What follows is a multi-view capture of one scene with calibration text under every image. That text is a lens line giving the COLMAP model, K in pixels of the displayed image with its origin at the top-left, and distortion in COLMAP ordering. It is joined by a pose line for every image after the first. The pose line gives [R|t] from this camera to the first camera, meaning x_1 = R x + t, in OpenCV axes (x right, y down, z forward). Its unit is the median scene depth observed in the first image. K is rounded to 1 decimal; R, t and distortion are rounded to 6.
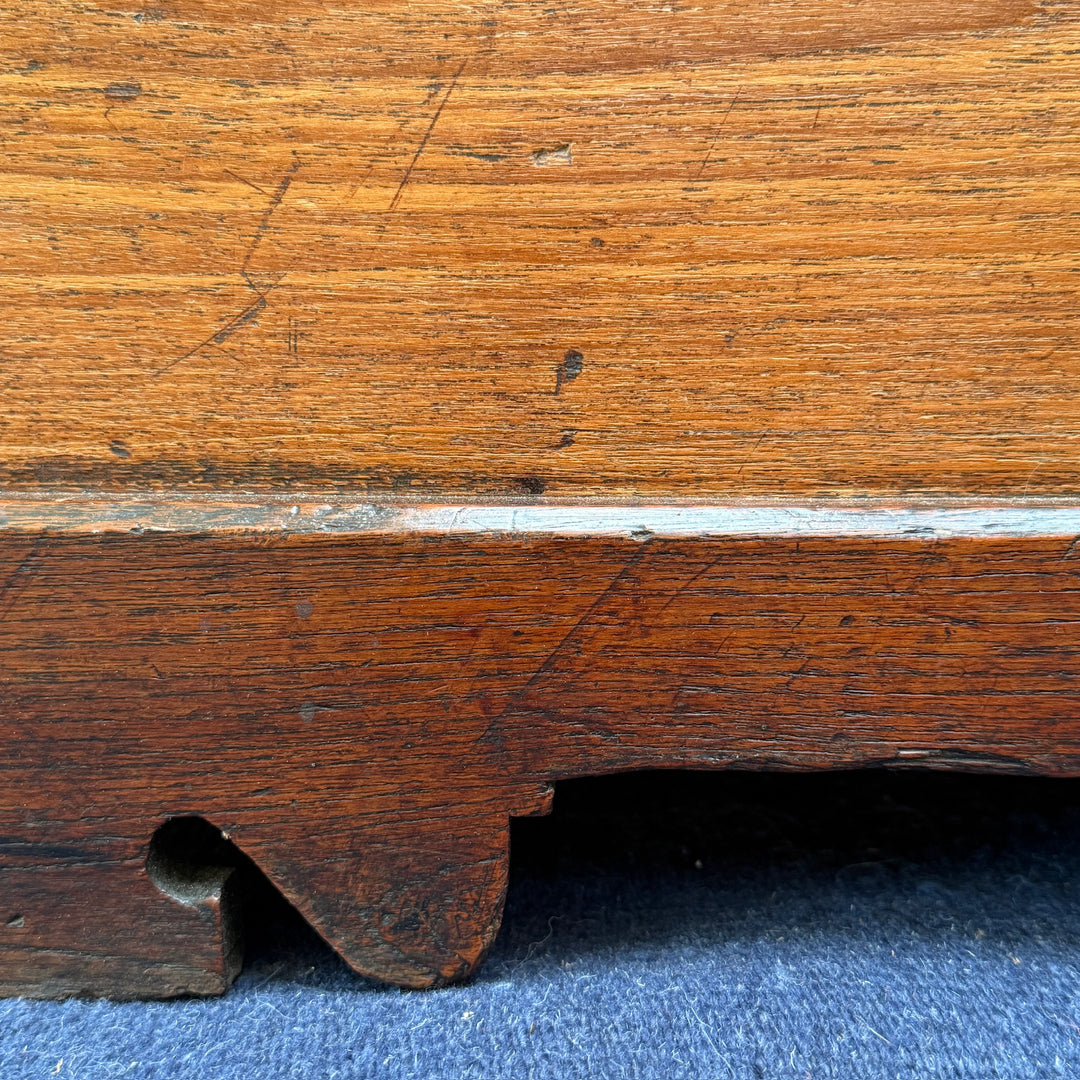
lens RADIAL K [[1493.1, 0, 540.0], [0, 1493.1, 540.0], [0, 0, 1]] dist [0.215165, -0.639021]
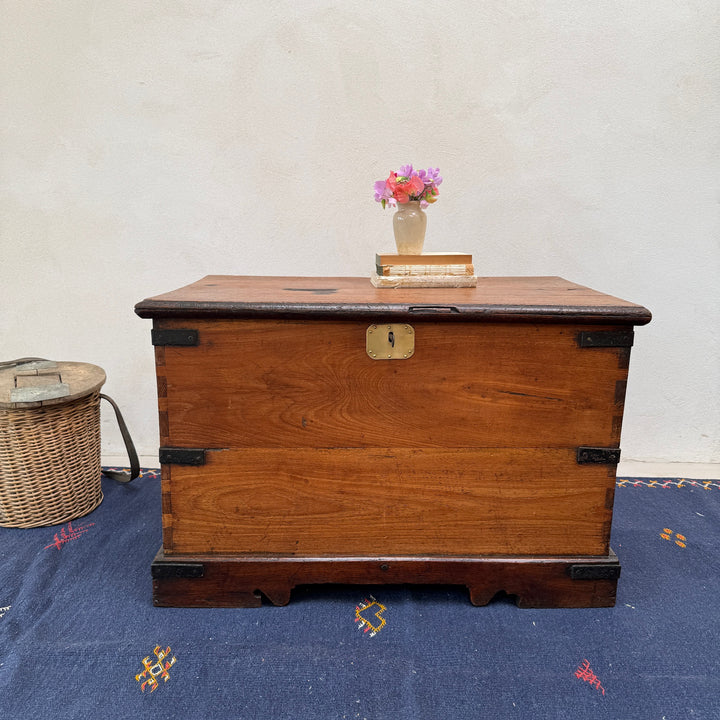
lens RADIAL K [[672.2, 0, 360.0], [0, 672.2, 360.0], [0, 0, 1]] dist [0.177032, -0.362391]
pose [[0.998141, 0.003958, 0.060814, 0.155091], [-0.005620, 0.999615, 0.027176, -1.434162], [-0.060683, -0.027468, 0.997779, -3.441548]]
